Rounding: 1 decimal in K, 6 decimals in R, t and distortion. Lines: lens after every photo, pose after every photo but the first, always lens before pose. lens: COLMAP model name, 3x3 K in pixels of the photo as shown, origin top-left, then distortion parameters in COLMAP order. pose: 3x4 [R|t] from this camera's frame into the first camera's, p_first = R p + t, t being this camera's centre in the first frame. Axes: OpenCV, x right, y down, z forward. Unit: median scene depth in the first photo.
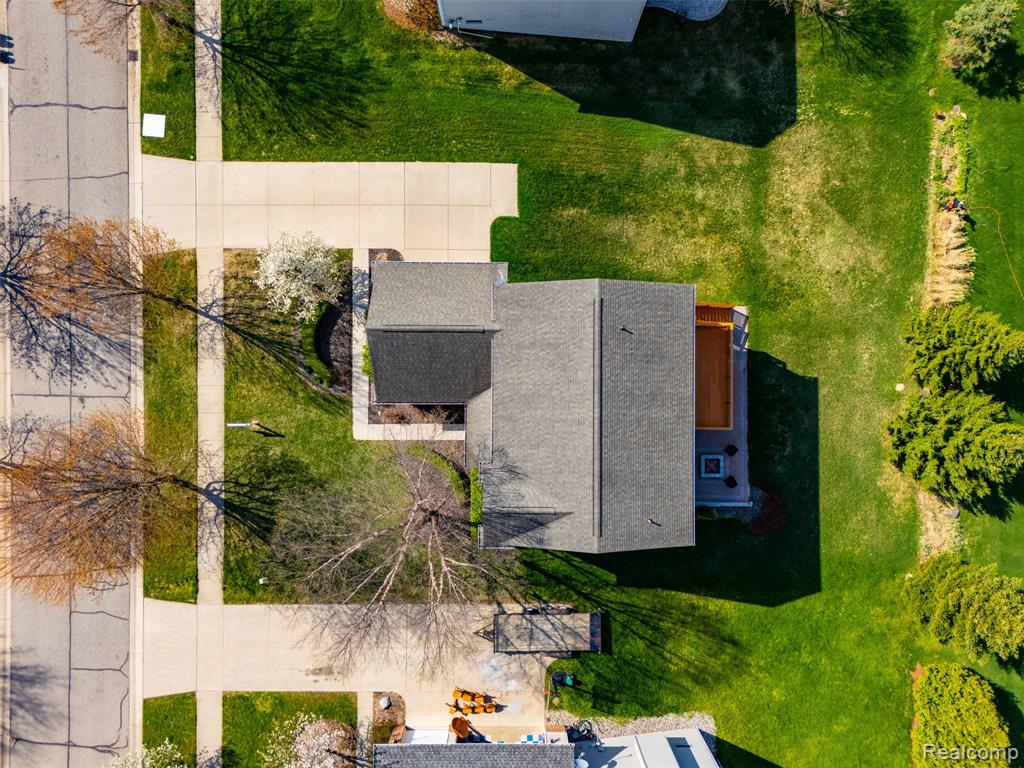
lens RADIAL K [[747.5, 0, 512.0], [0, 747.5, 384.0], [0, 0, 1]] dist [0.069462, -0.055049]
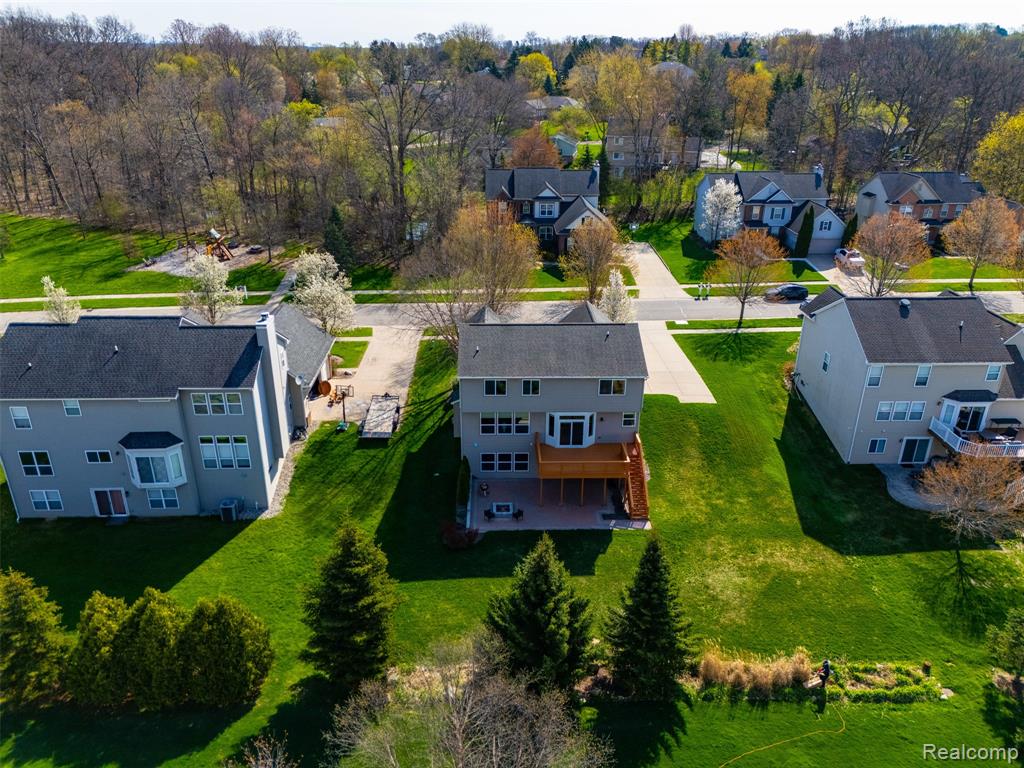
lens RADIAL K [[747.5, 0, 512.0], [0, 747.5, 384.0], [0, 0, 1]] dist [0.069462, -0.055049]
pose [[0.031024, 0.396949, -0.917316, 1.259385], [-0.999505, 0.007461, -0.030576, 0.133282], [-0.005293, 0.917810, 0.396983, 0.405123]]
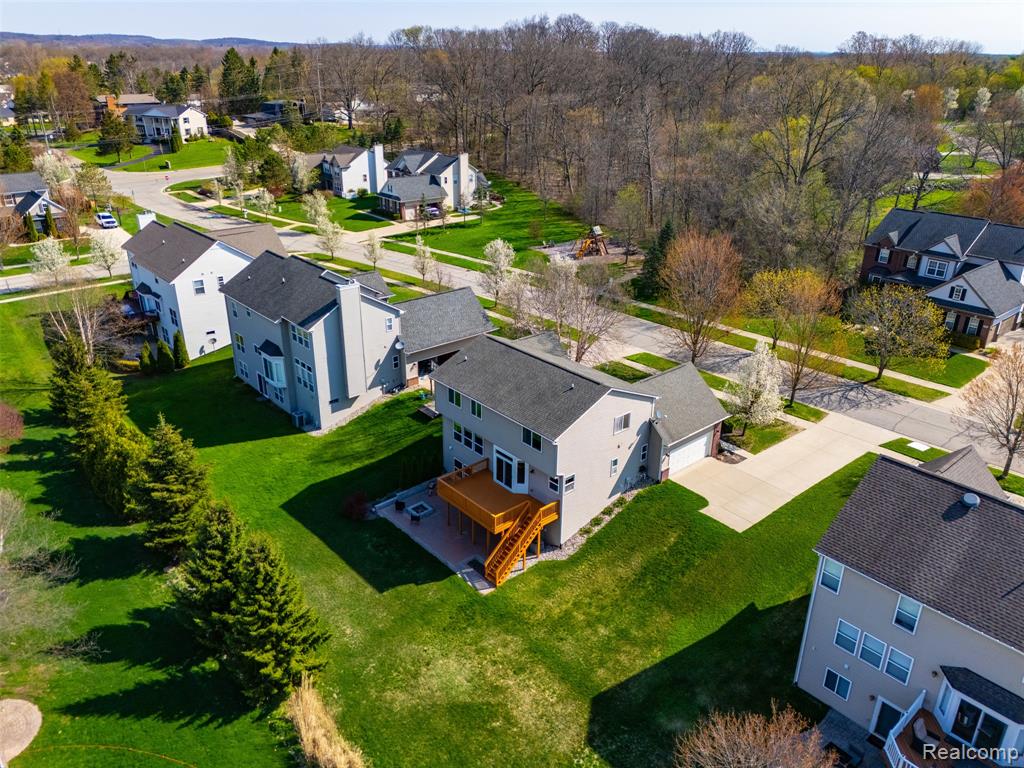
lens RADIAL K [[747.5, 0, 512.0], [0, 747.5, 384.0], [0, 0, 1]] dist [0.069462, -0.055049]
pose [[-0.750530, 0.250961, -0.611329, 0.849528], [-0.660633, -0.307889, 0.684666, -0.742892], [-0.016397, 0.917727, 0.396873, 0.377701]]
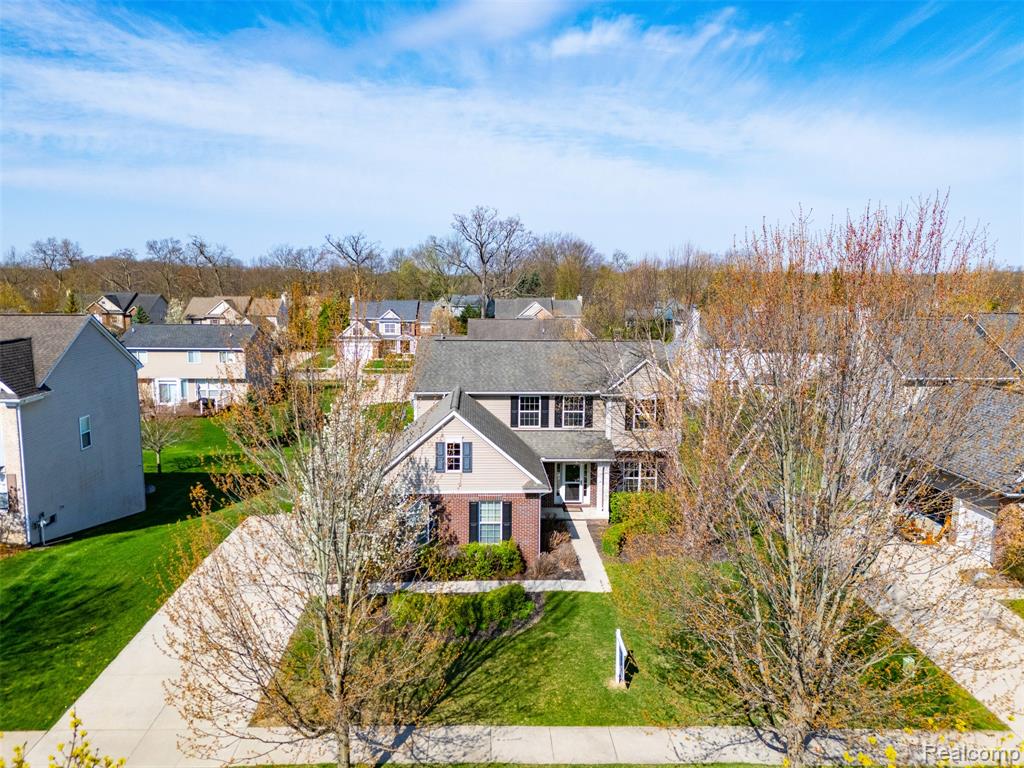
lens RADIAL K [[747.5, 0, 512.0], [0, 747.5, 384.0], [0, 0, 1]] dist [0.069462, -0.055049]
pose [[-0.048601, -0.147184, 0.987914, -0.805521], [0.998730, 0.006023, 0.050031, -0.044354], [-0.013314, 0.989091, 0.146704, 0.721119]]
